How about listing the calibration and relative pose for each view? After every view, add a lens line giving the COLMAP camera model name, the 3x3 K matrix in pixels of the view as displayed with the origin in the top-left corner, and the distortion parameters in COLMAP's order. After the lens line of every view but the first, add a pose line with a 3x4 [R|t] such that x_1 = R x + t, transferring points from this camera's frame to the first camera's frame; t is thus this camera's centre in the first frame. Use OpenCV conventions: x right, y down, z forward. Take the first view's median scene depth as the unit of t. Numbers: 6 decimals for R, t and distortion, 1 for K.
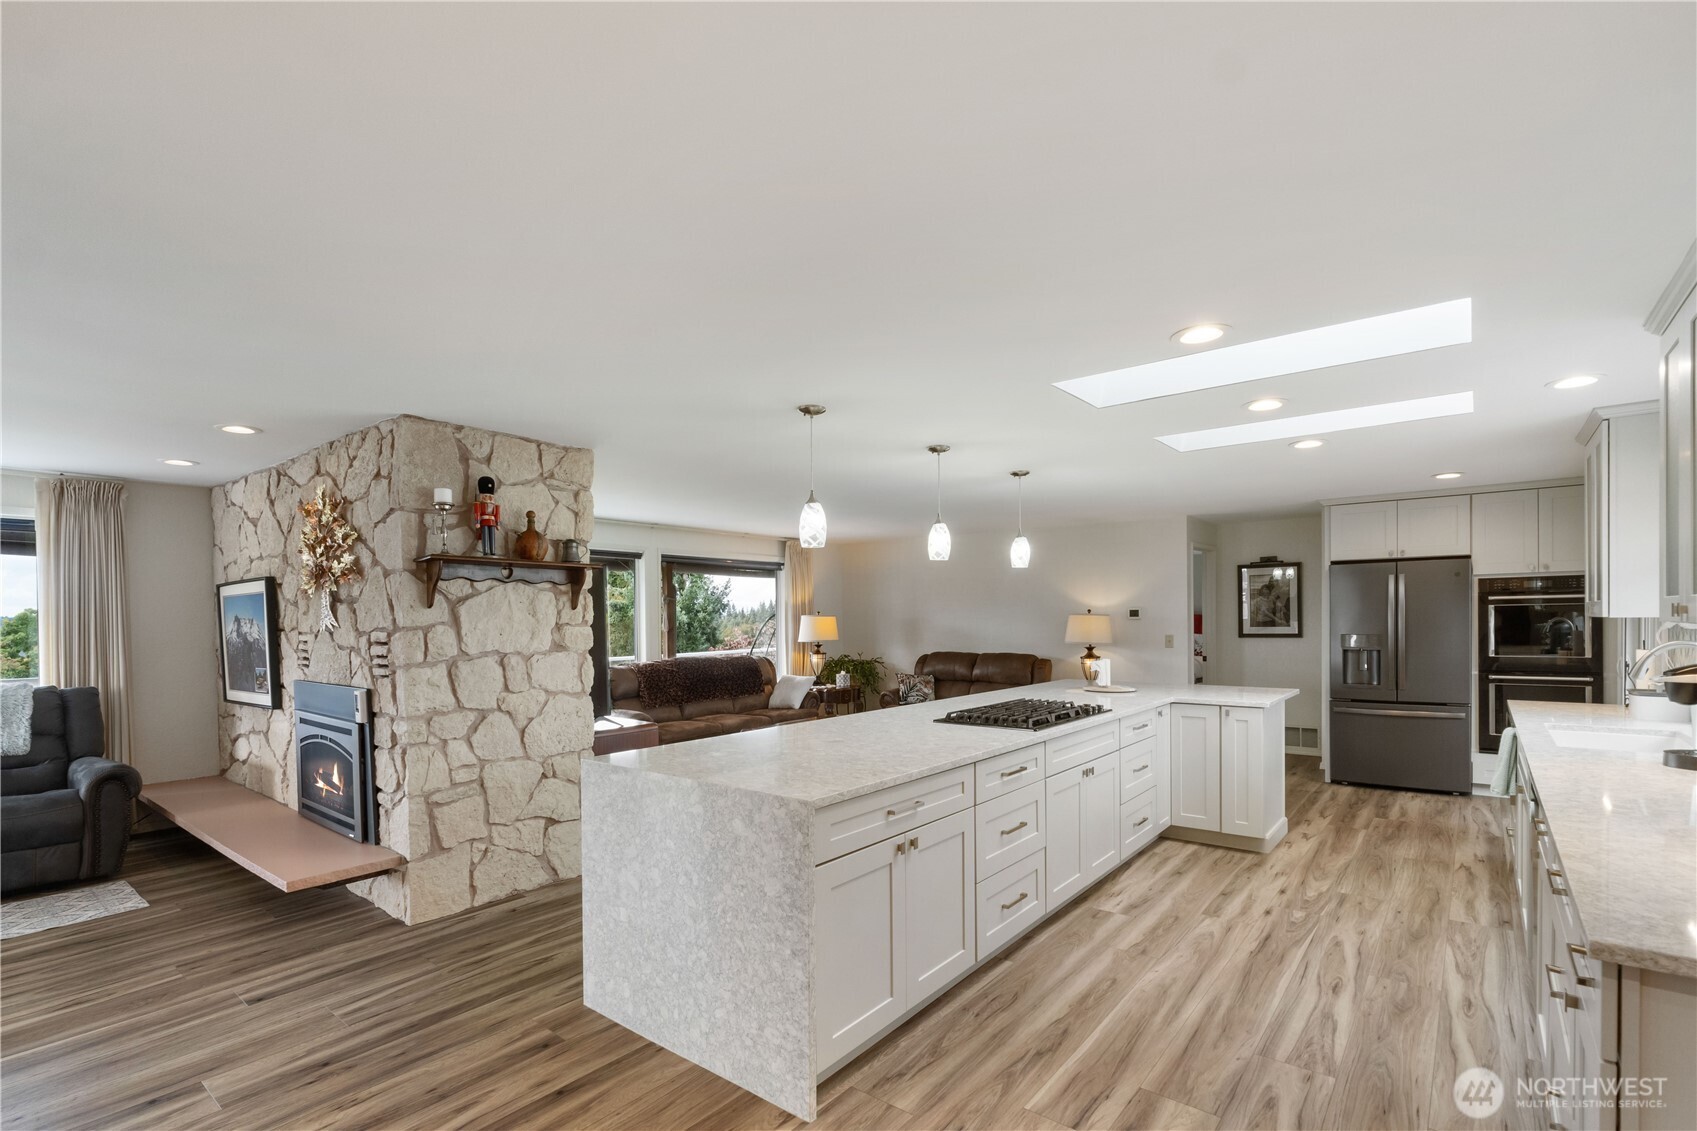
lens RADIAL K [[781.7, 0, 840.7], [0, 781.7, 625.4], [0, 0, 1]] dist [-0.005664, -0.000247]
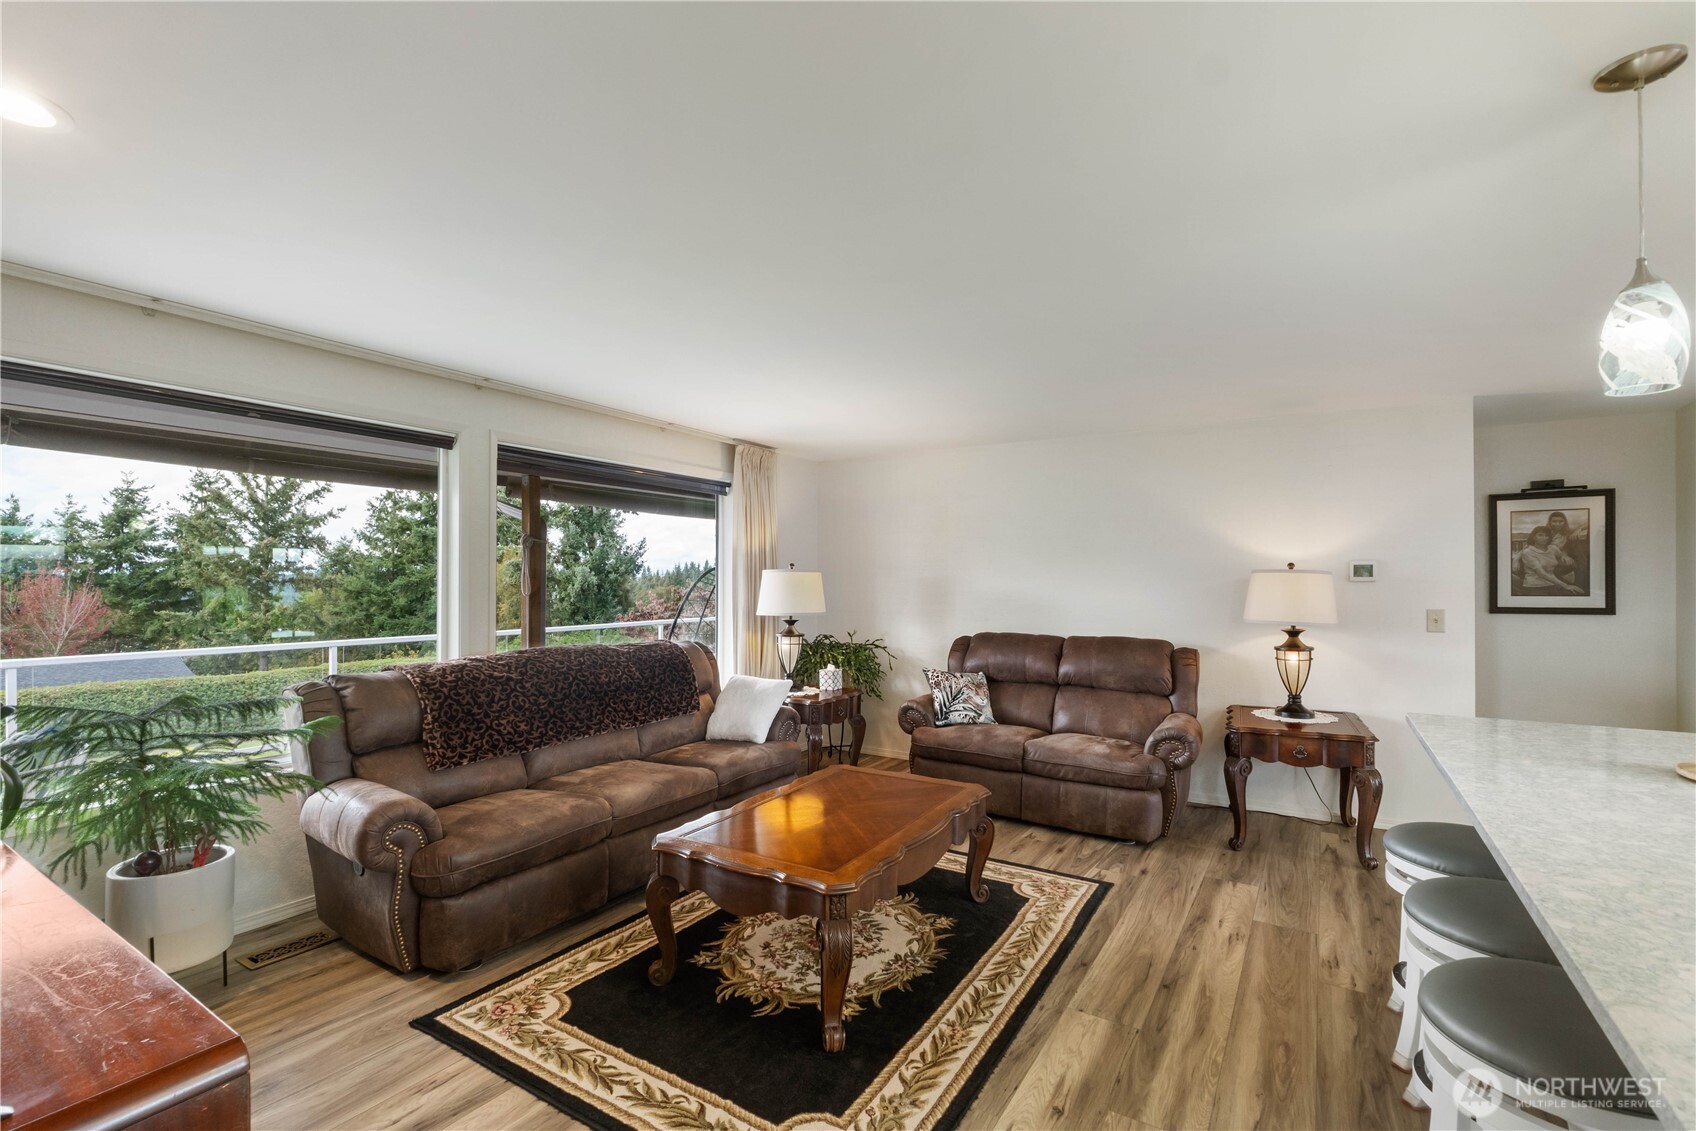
lens RADIAL K [[753.4, 0, 843.3], [0, 753.4, 573.8], [0, 0, 1]] dist [-0.007994, -0.000257]
pose [[0.993112, 0.011051, 0.116648, -0.061973], [-0.008700, 0.999749, -0.020646, 0.001231], [-0.116846, 0.019489, 0.992959, 0.482527]]
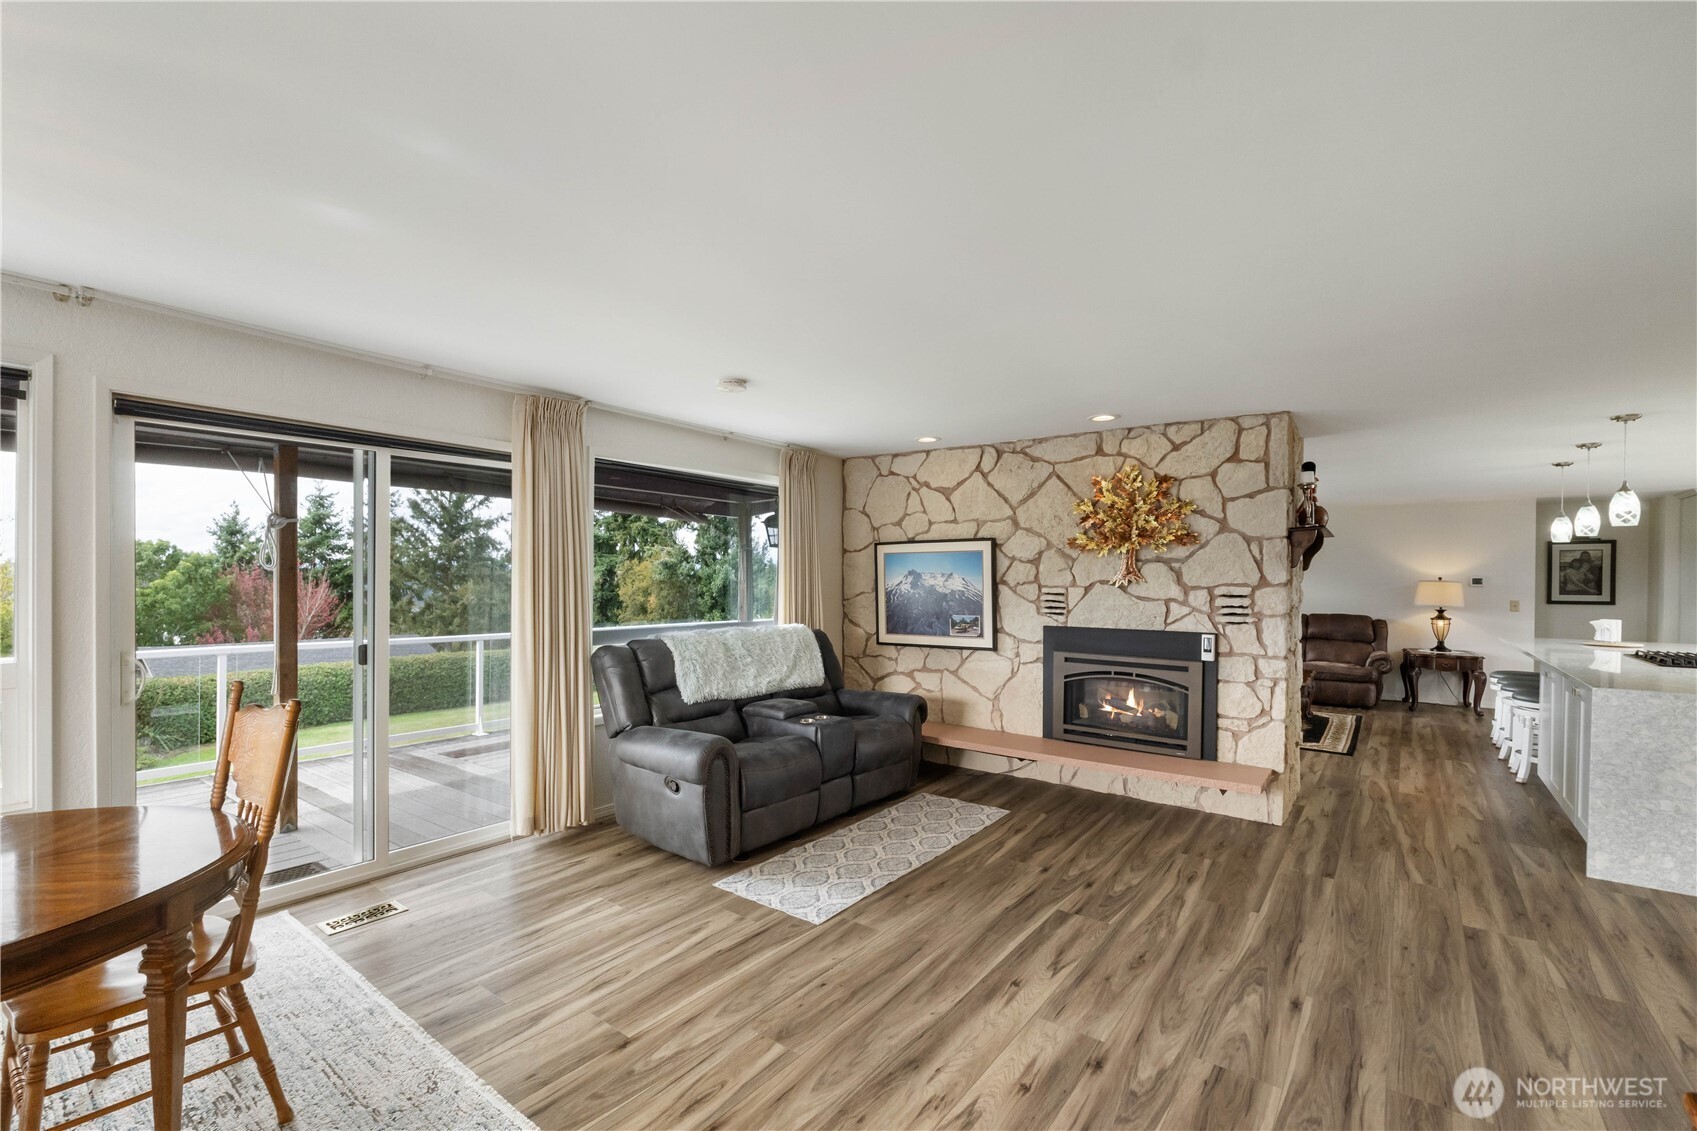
lens RADIAL K [[748.1, 0, 830.2], [0, 748.1, 580.2], [0, 0, 1]] dist [-0.008271, -0.000104]
pose [[0.999496, 0.018336, 0.025932, -0.587993], [-0.018125, 0.999801, -0.008336, 0.009066], [-0.026080, 0.007861, 0.999629, -0.072740]]
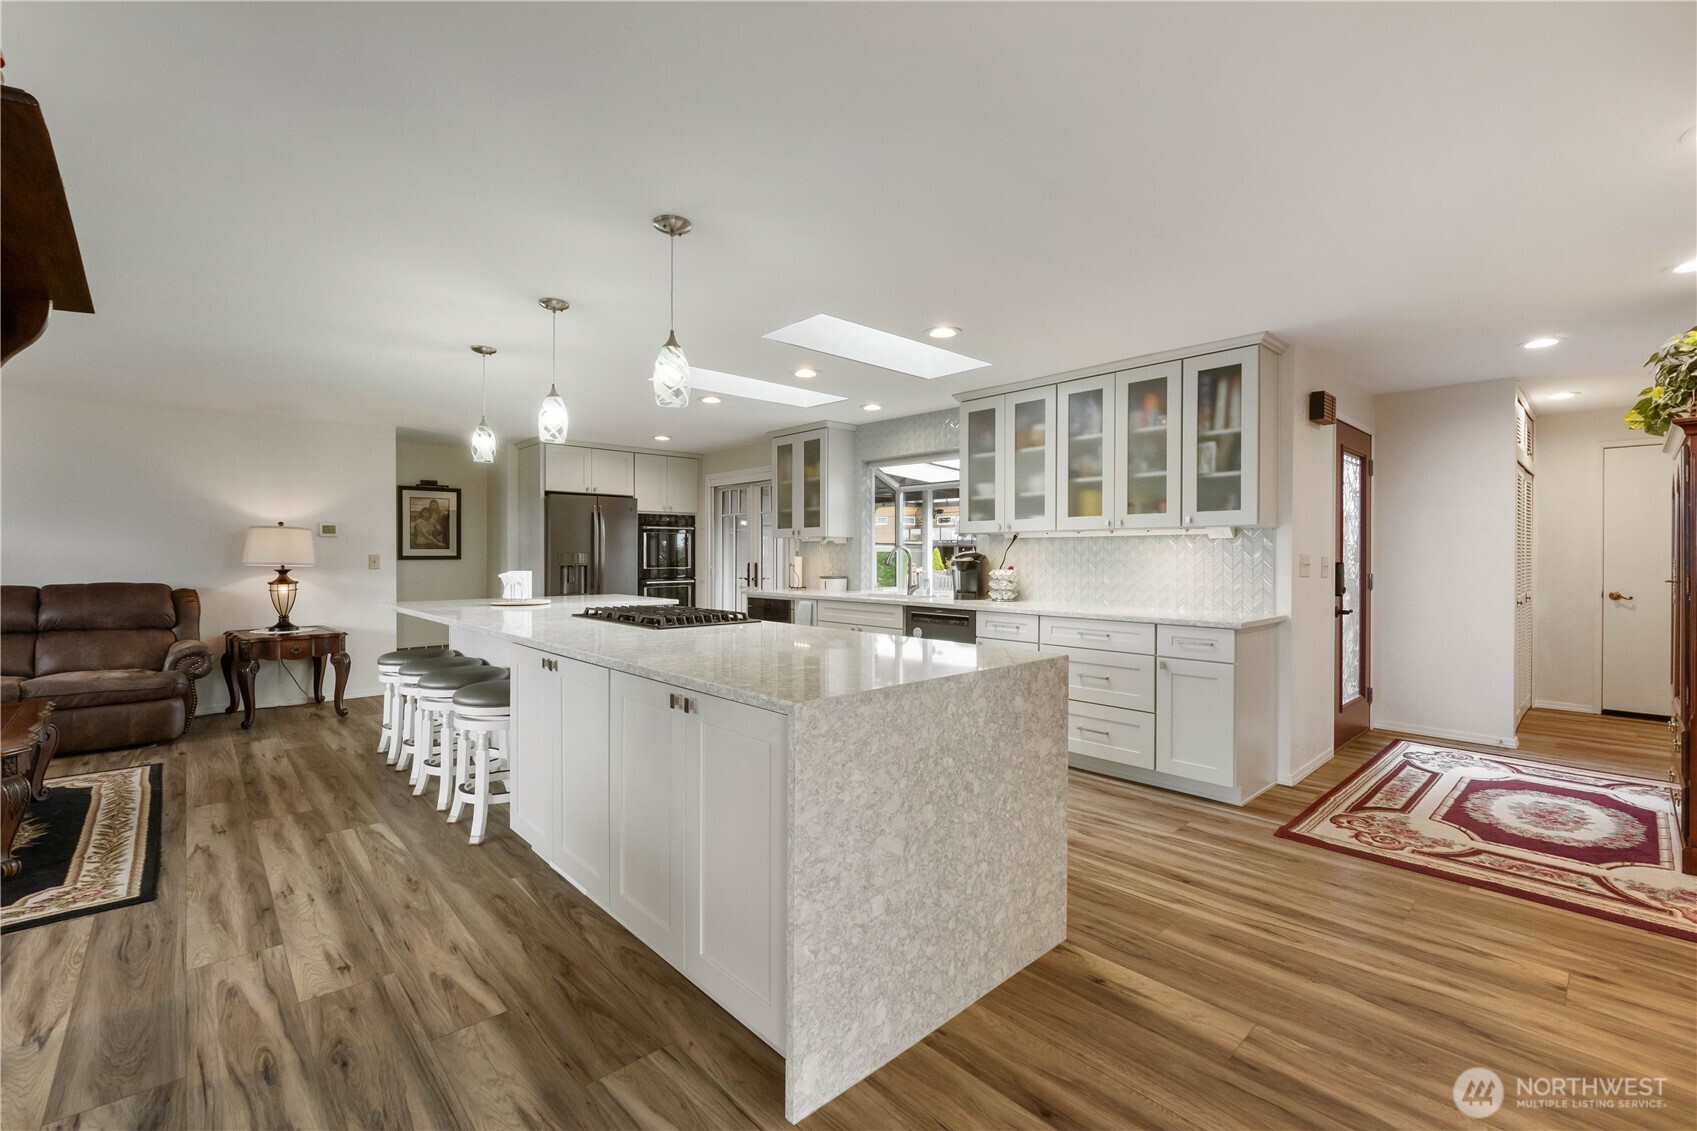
lens RADIAL K [[724.5, 0, 848.5], [0, 724.5, 565.5], [0, 0, 1]] dist [-0.004199, -0.000817]
pose [[0.142800, -0.004155, 0.989743, -0.308689], [0.006964, 0.999971, 0.003194, 0.024111], [-0.989727, 0.006437, 0.142825, 0.317577]]
